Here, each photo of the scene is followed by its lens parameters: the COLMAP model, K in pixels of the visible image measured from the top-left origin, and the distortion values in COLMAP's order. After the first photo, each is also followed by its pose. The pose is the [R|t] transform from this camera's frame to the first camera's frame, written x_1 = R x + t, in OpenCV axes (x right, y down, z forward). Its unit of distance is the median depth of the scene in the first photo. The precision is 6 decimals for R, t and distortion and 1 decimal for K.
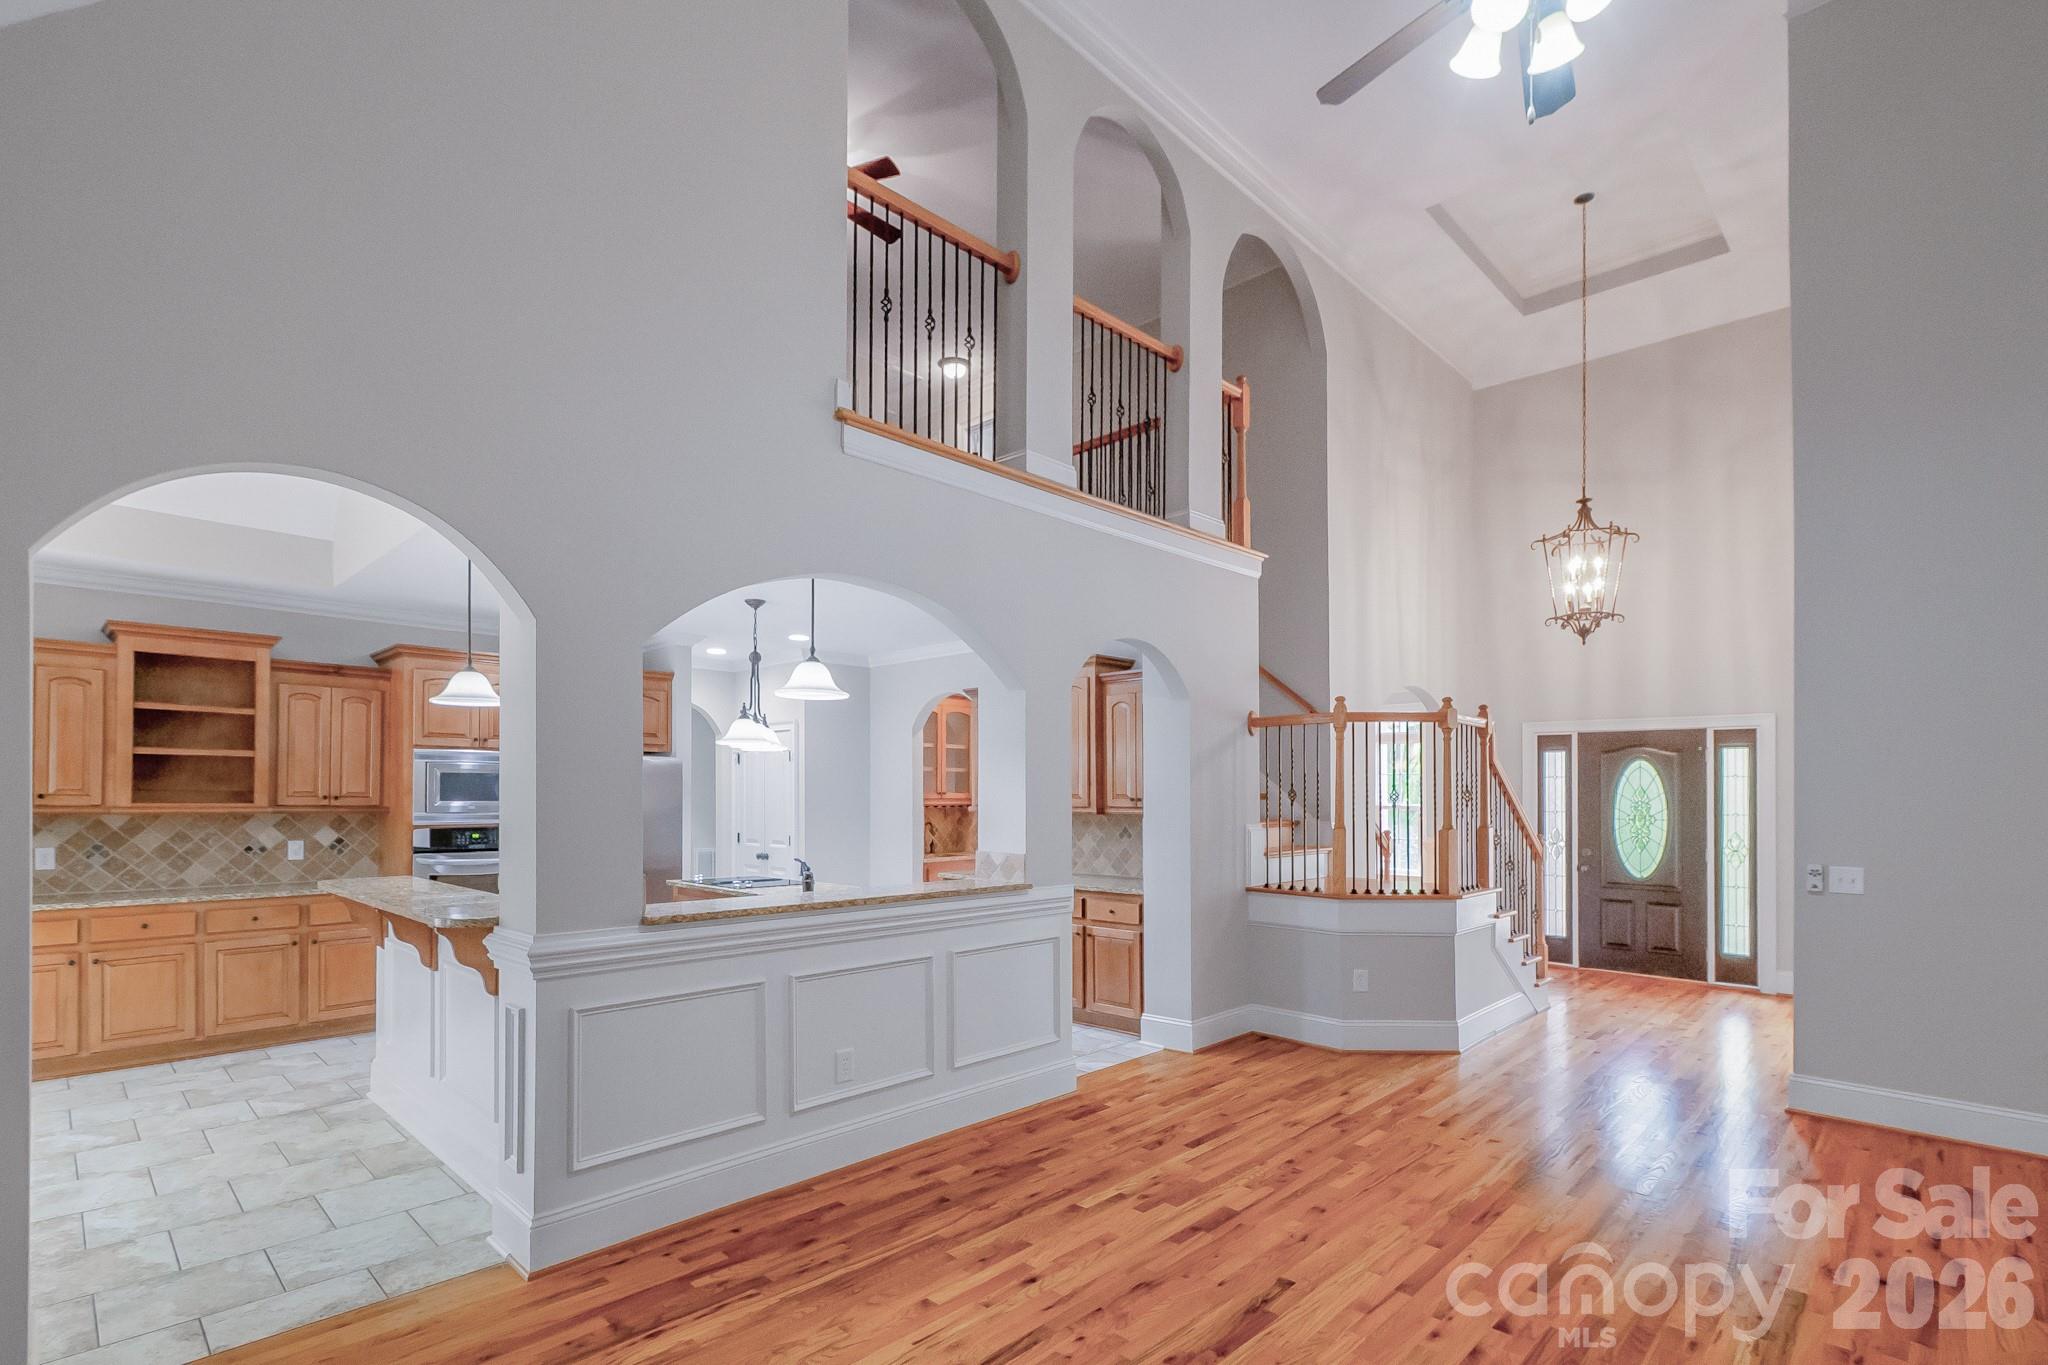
lens RADIAL K [[958.5, 0, 1019.6], [0, 958.5, 788.0], [0, 0, 1]] dist [-0.000263, -0.000482]
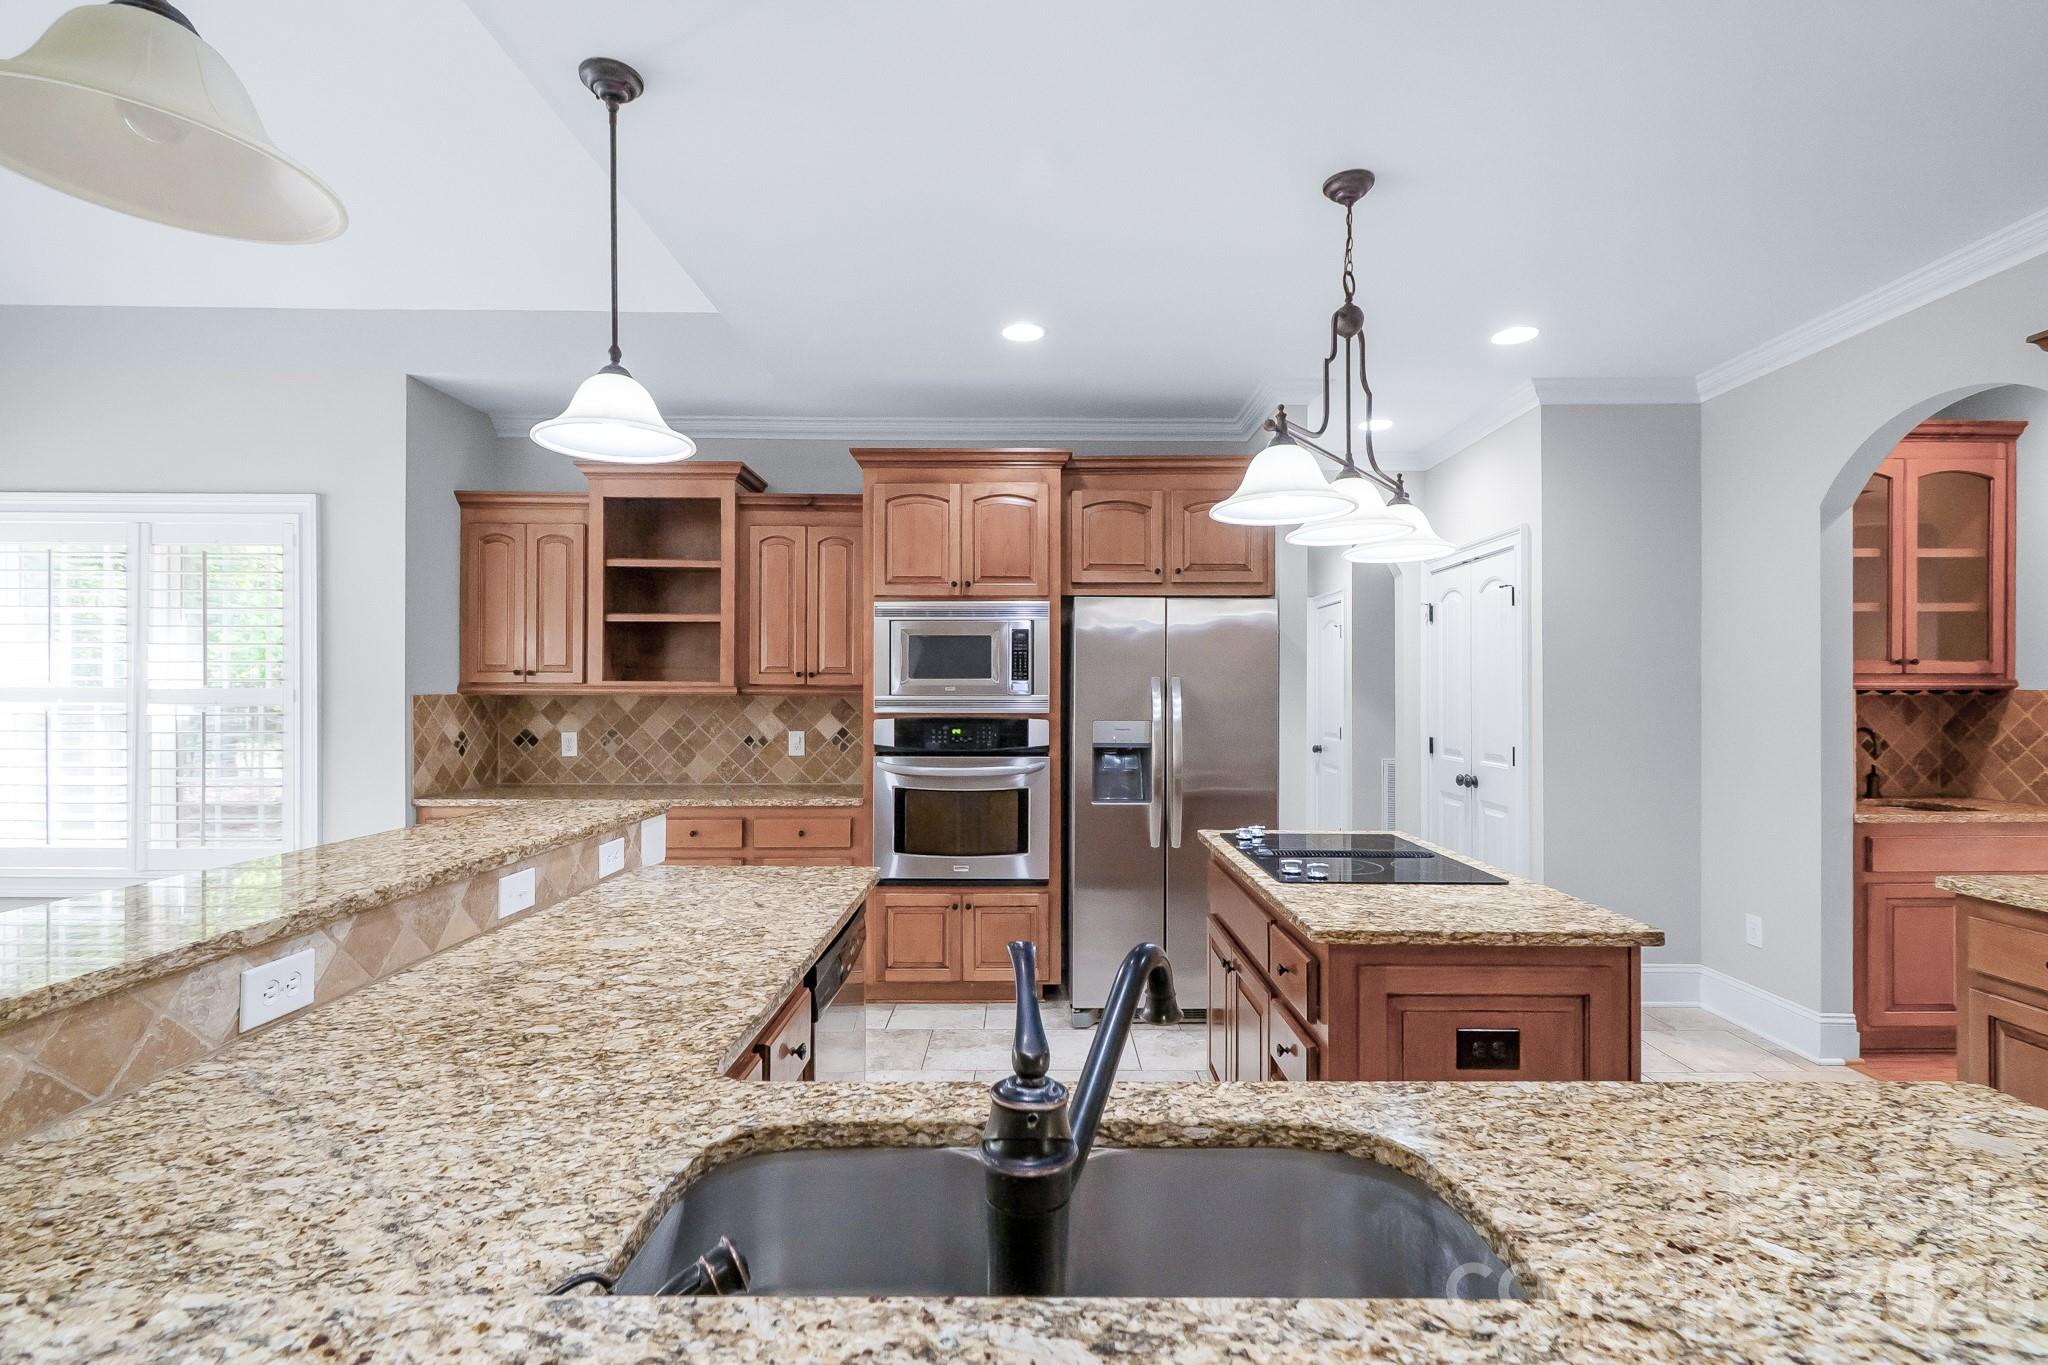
lens RADIAL K [[952.6, 0, 1044.4], [0, 952.6, 692.2], [0, 0, 1]] dist [0.010023, -0.000065]
pose [[0.695560, -0.002128, -0.718465, -0.062062], [0.006646, 0.999972, 0.003473, 0.023474], [0.718437, -0.007190, 0.695555, 0.653149]]
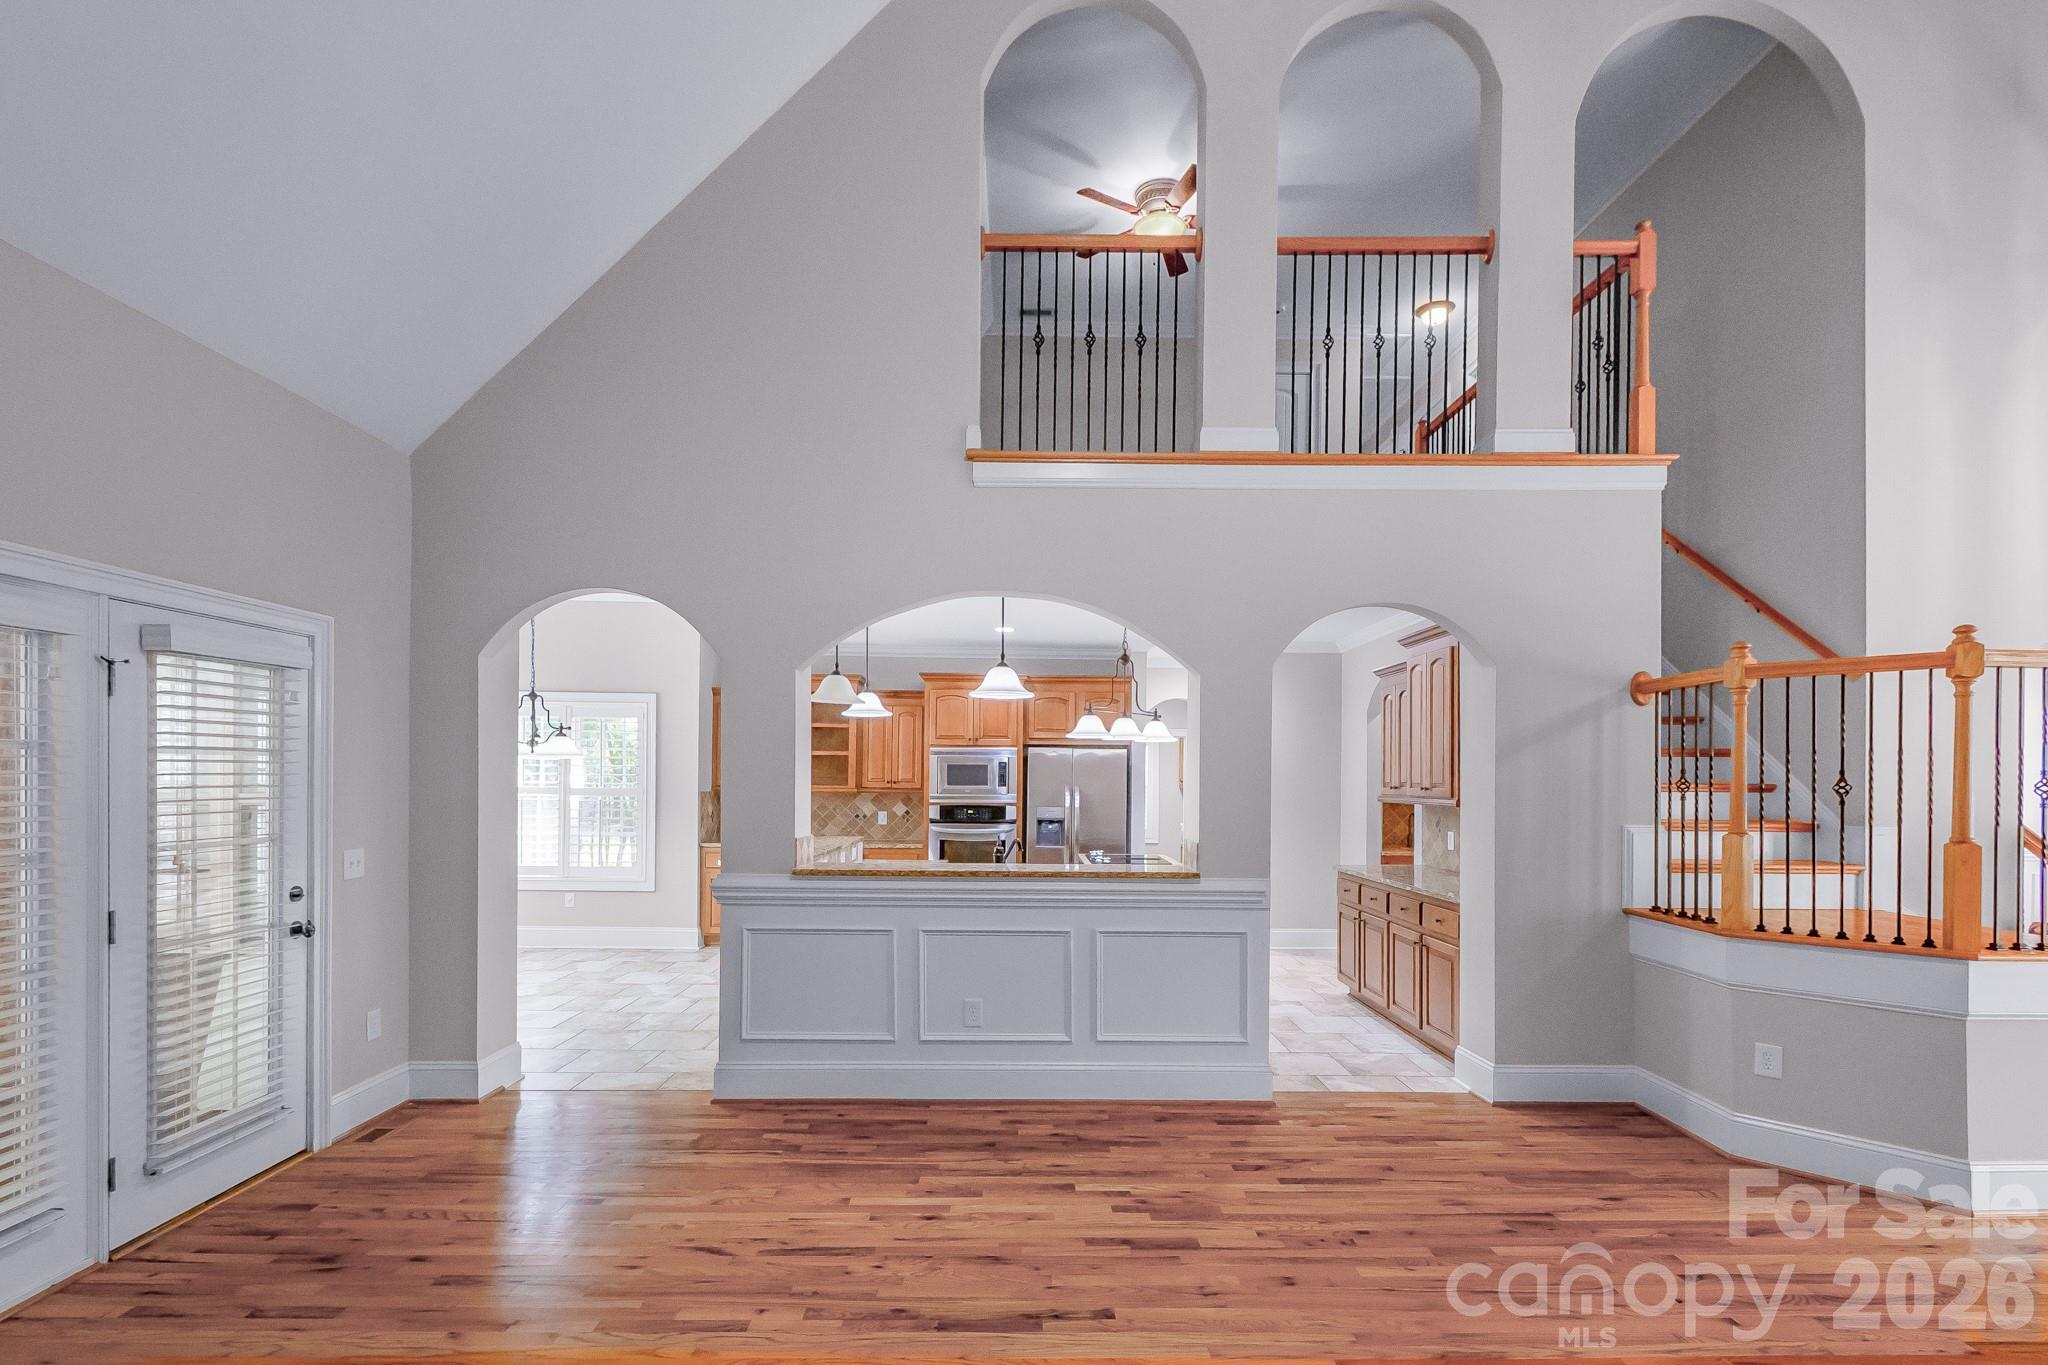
lens RADIAL K [[925.2, 0, 1031.8], [0, 925.2, 781.4], [0, 0, 1]] dist [0.000812, -0.000124]
pose [[0.708379, 0.004361, -0.705819, 0.440556], [-0.000814, 0.999985, 0.005362, 0.001070], [0.705832, -0.003224, 0.708372, 0.168588]]
